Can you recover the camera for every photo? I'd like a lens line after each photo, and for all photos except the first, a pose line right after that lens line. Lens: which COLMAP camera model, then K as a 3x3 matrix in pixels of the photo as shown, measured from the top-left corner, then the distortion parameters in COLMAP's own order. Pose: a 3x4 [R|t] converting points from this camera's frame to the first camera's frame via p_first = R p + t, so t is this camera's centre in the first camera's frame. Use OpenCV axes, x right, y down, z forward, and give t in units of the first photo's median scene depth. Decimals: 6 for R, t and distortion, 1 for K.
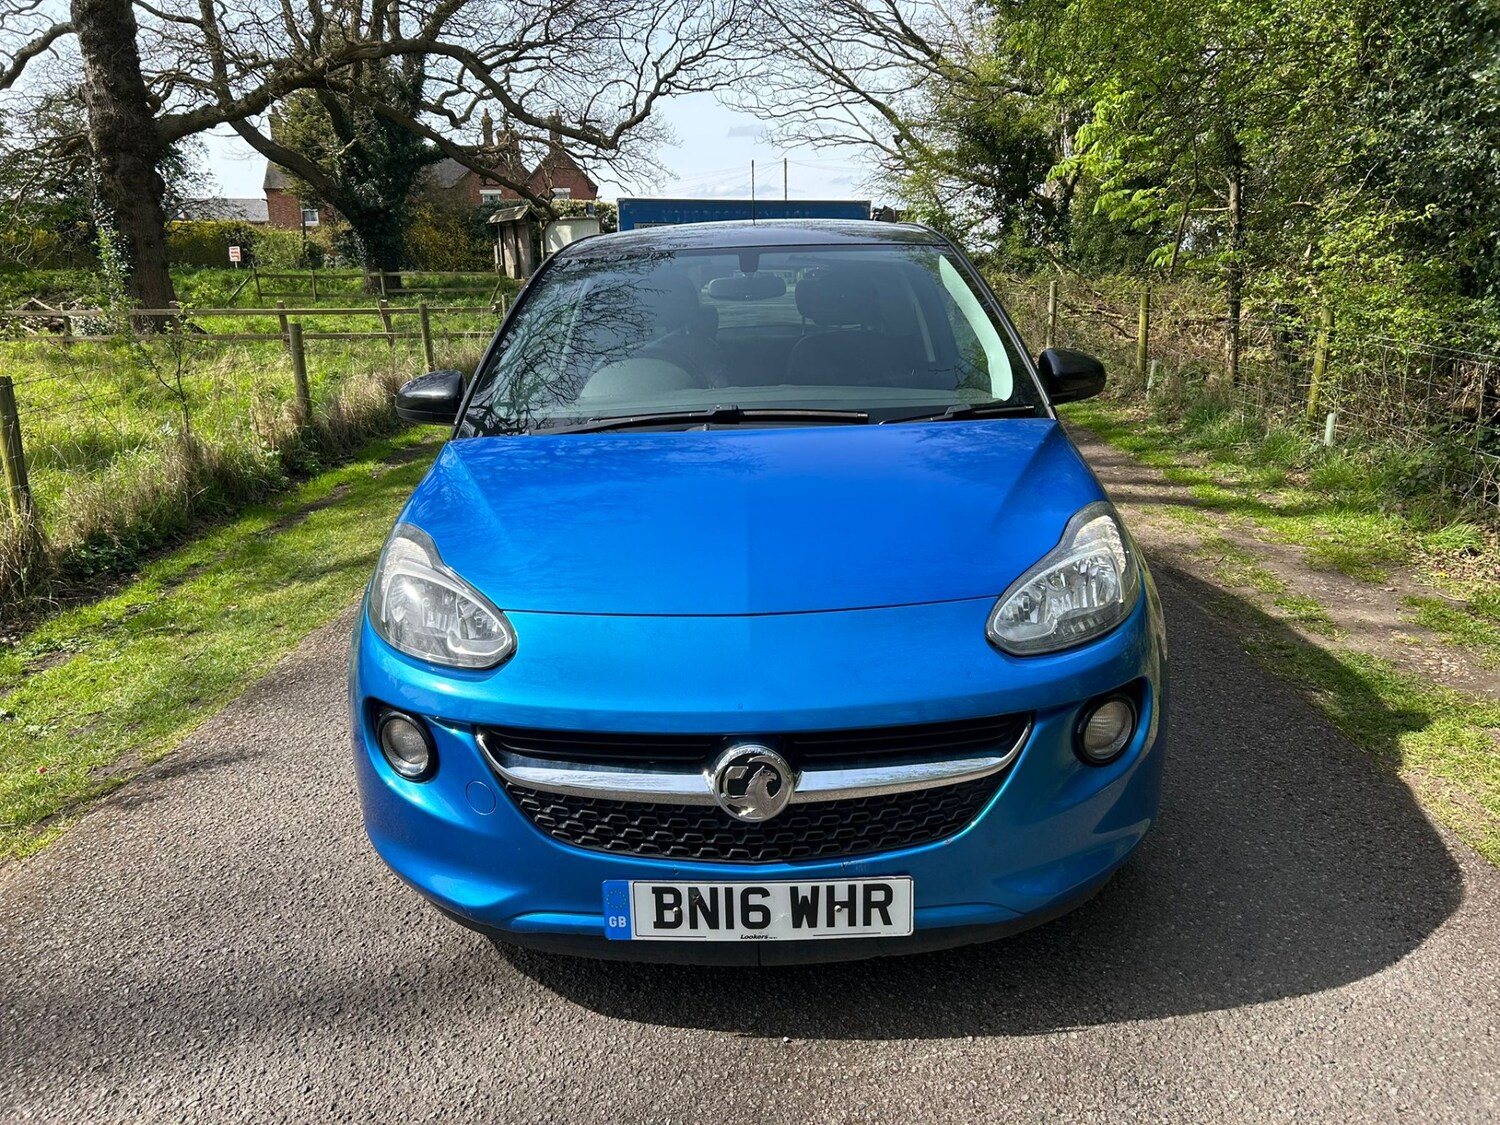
lens RADIAL K [[1105.2, 0, 748.5], [0, 1105.2, 550.2], [0, 0, 1]] dist [0.049217, -0.054316]
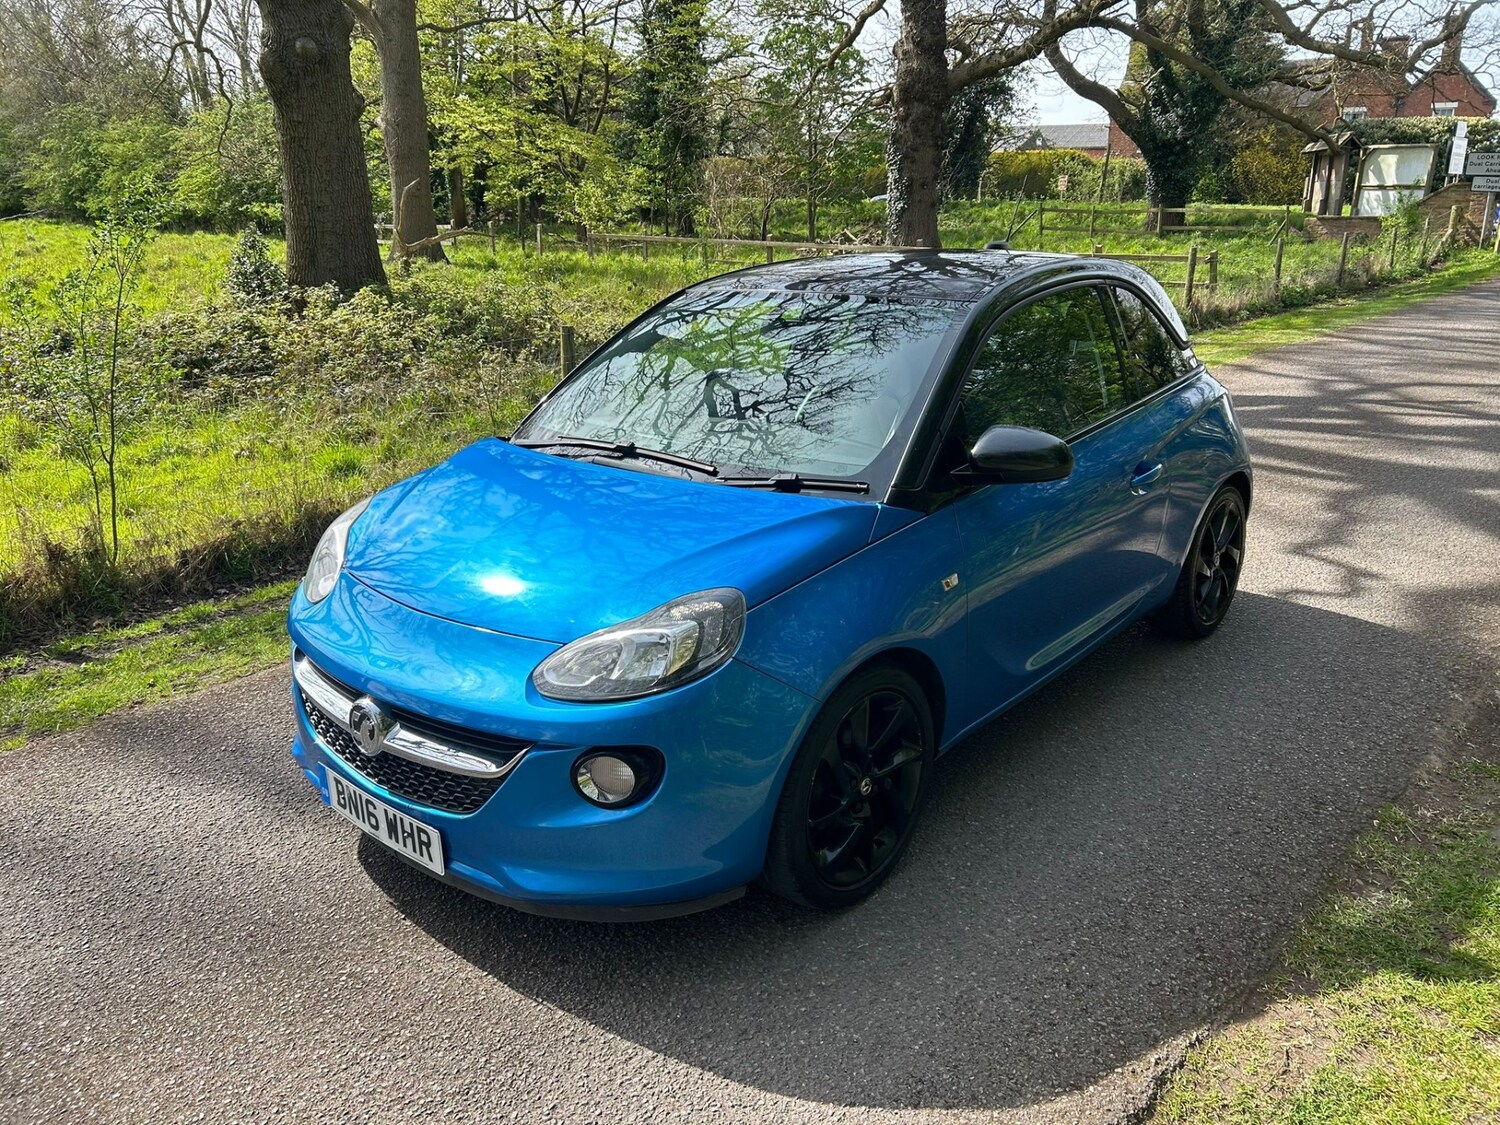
lens RADIAL K [[1097.1, 0, 739.9], [0, 1097.1, 571.5], [0, 0, 1]] dist [0.049237, -0.047759]
pose [[0.768719, 0.217088, -0.601618, 1.062149], [-0.168957, 0.976147, 0.136348, -0.229407], [0.616867, -0.003166, 0.787061, 0.178738]]
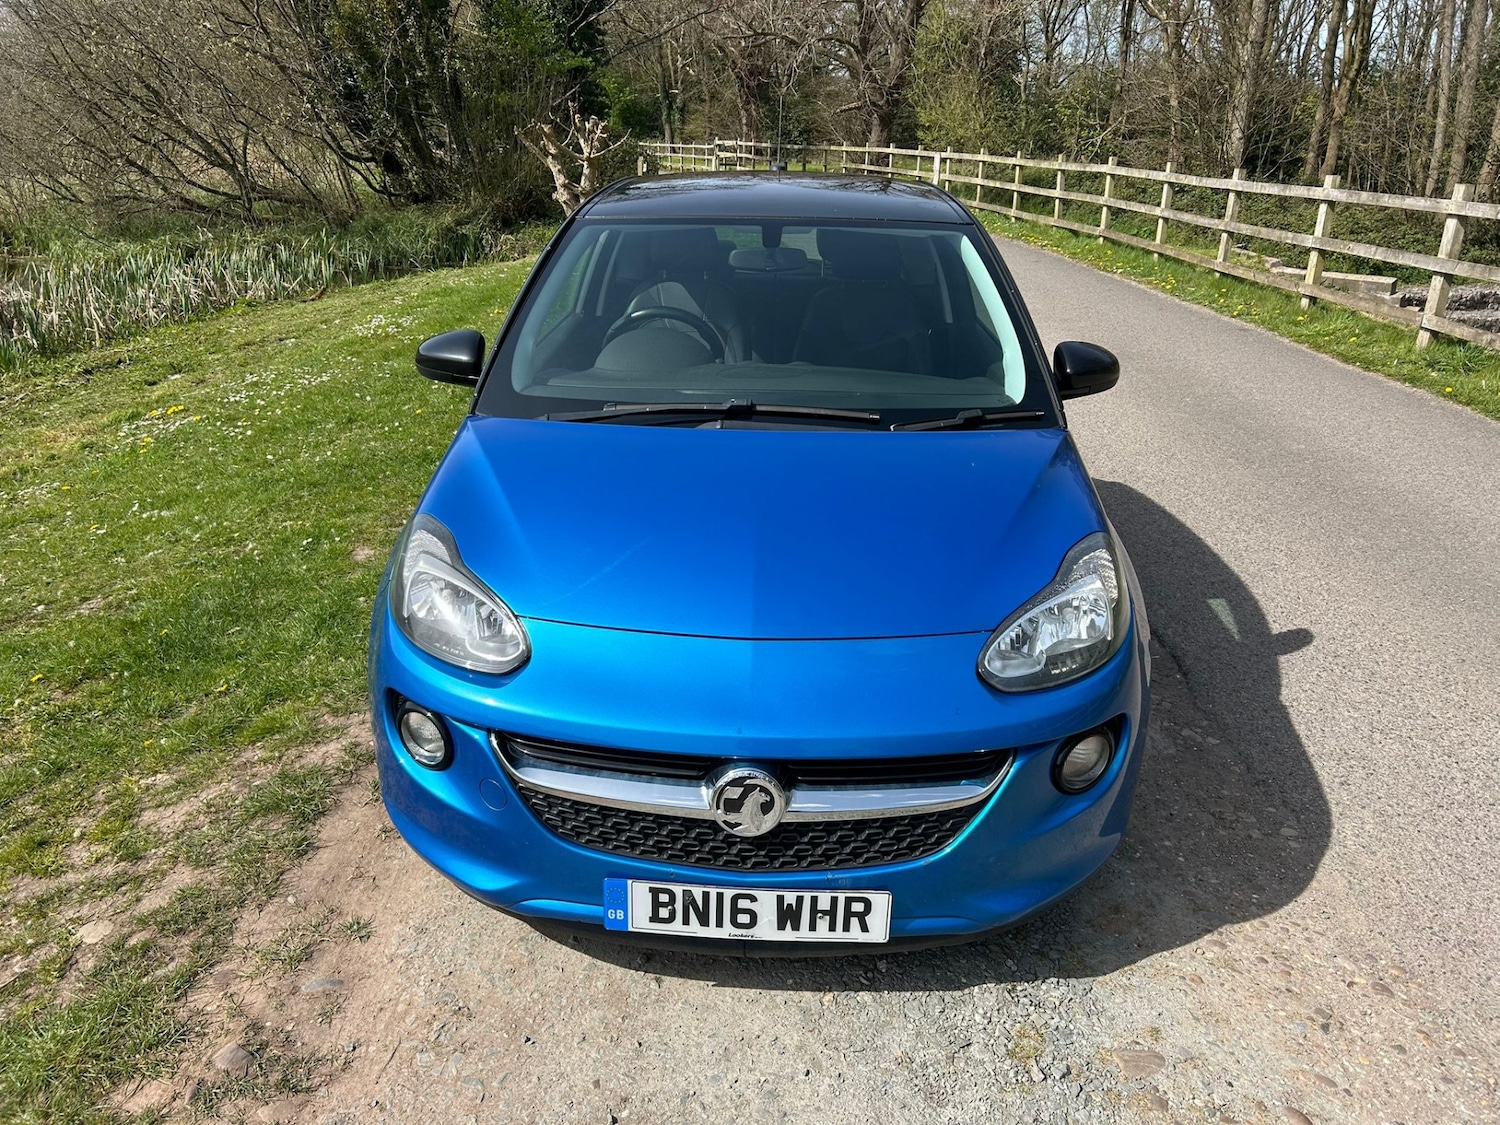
lens RADIAL K [[1103.6, 0, 739.0], [0, 1103.6, 552.5], [0, 0, 1]] dist [0.047136, -0.051594]
pose [[0.998478, 0.054619, -0.007671, -0.008614], [-0.053428, 0.992344, 0.111349, -0.134421], [0.013694, -0.110769, 0.993752, -0.030890]]
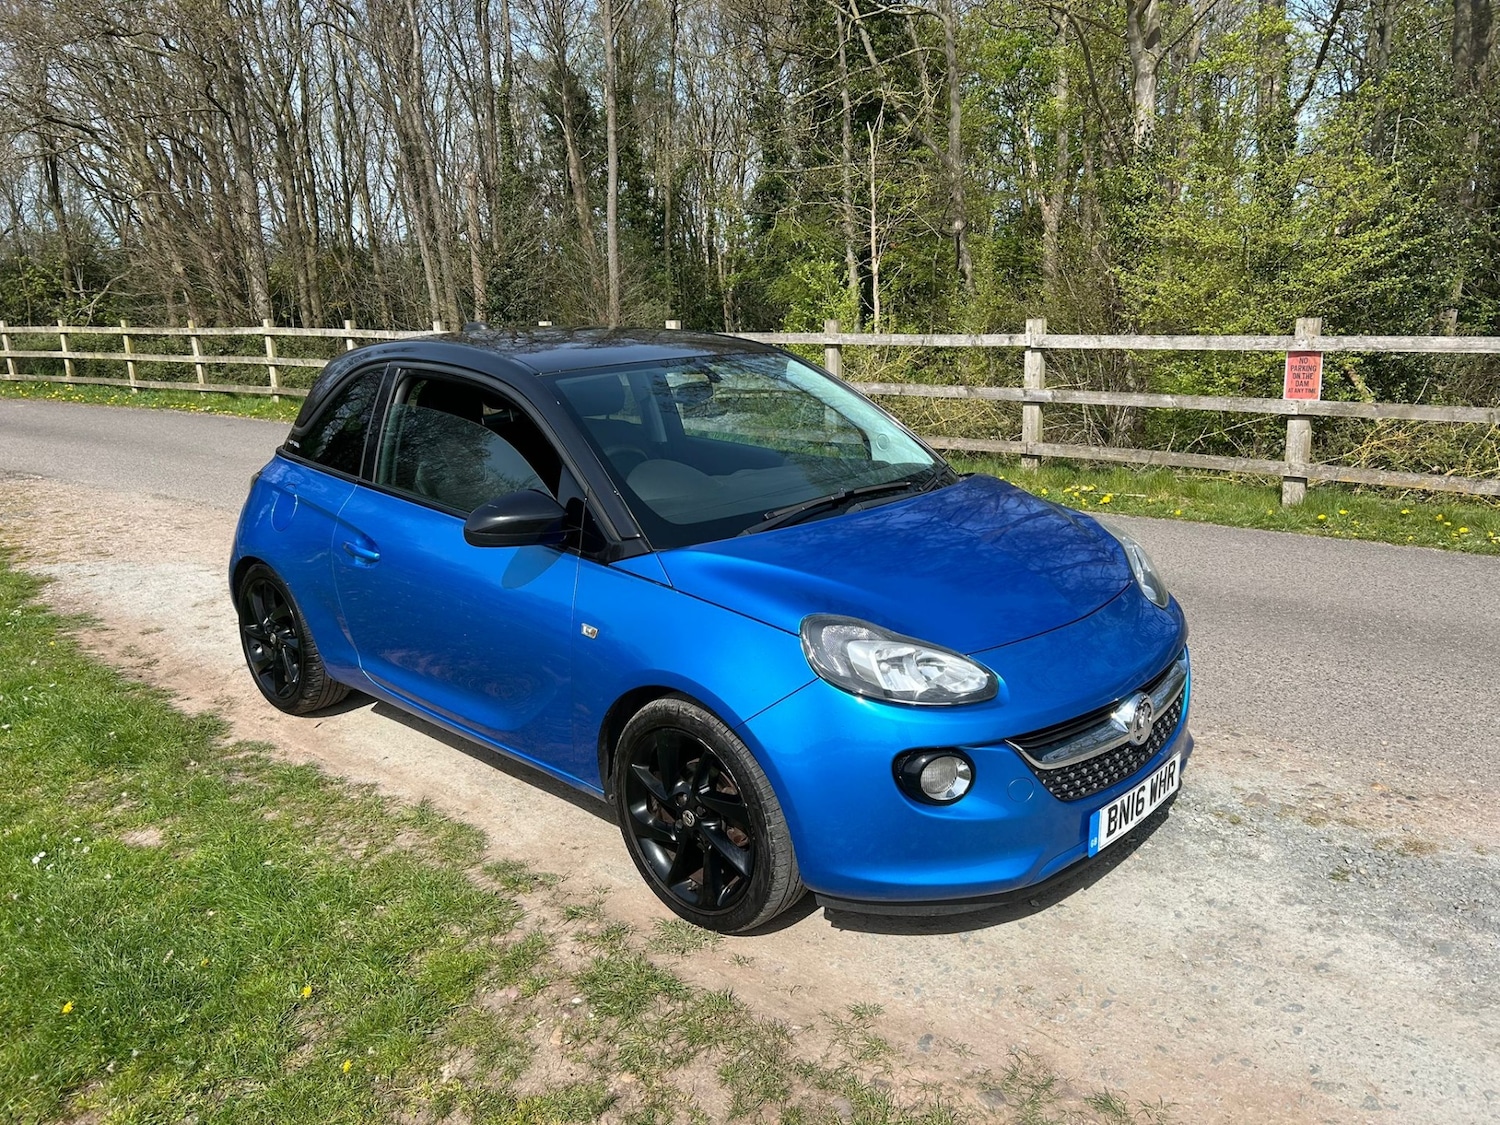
lens RADIAL K [[1097.1, 0, 739.9], [0, 1097.1, 571.5], [0, 0, 1]] dist [0.049237, -0.047759]
pose [[0.682158, -0.174314, 0.710123, -1.317925], [0.192461, 0.979728, 0.055612, -0.170328], [-0.705421, 0.098735, 0.701878, 0.265683]]
